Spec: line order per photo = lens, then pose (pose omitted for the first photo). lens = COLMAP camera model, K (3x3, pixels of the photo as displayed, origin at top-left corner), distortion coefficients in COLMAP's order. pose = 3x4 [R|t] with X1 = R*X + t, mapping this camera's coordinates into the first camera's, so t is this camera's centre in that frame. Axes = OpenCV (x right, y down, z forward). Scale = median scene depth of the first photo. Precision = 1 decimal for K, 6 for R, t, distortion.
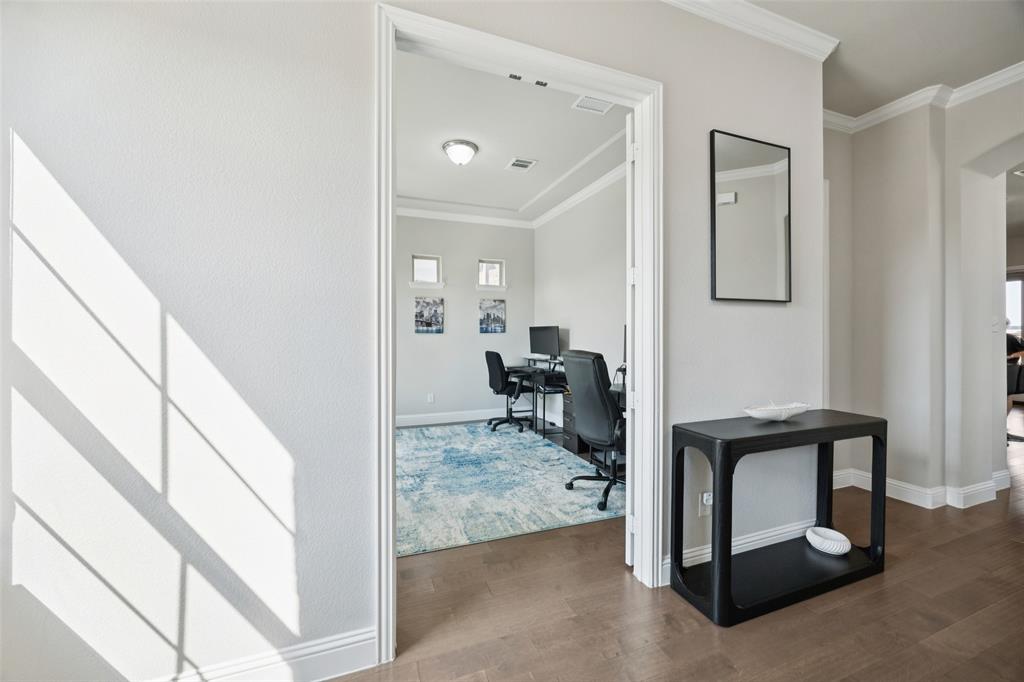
lens RADIAL K [[397.0, 0, 509.2], [0, 397.0, 339.1], [0, 0, 1]] dist [0.006990, -0.005479]
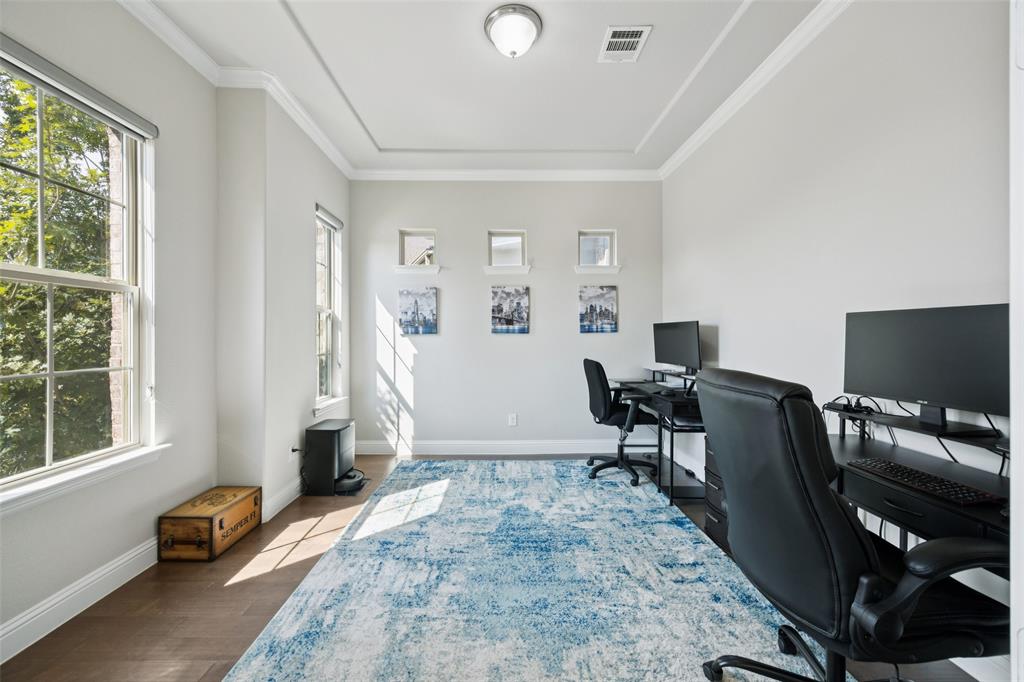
lens RADIAL K [[397.0, 0, 509.2], [0, 397.0, 339.1], [0, 0, 1]] dist [0.006990, -0.005479]
pose [[0.941043, -0.000602, -0.338286, 0.053651], [-0.000544, 0.999994, -0.003293, -0.001872], [0.338286, 0.003283, 0.941038, 0.306011]]
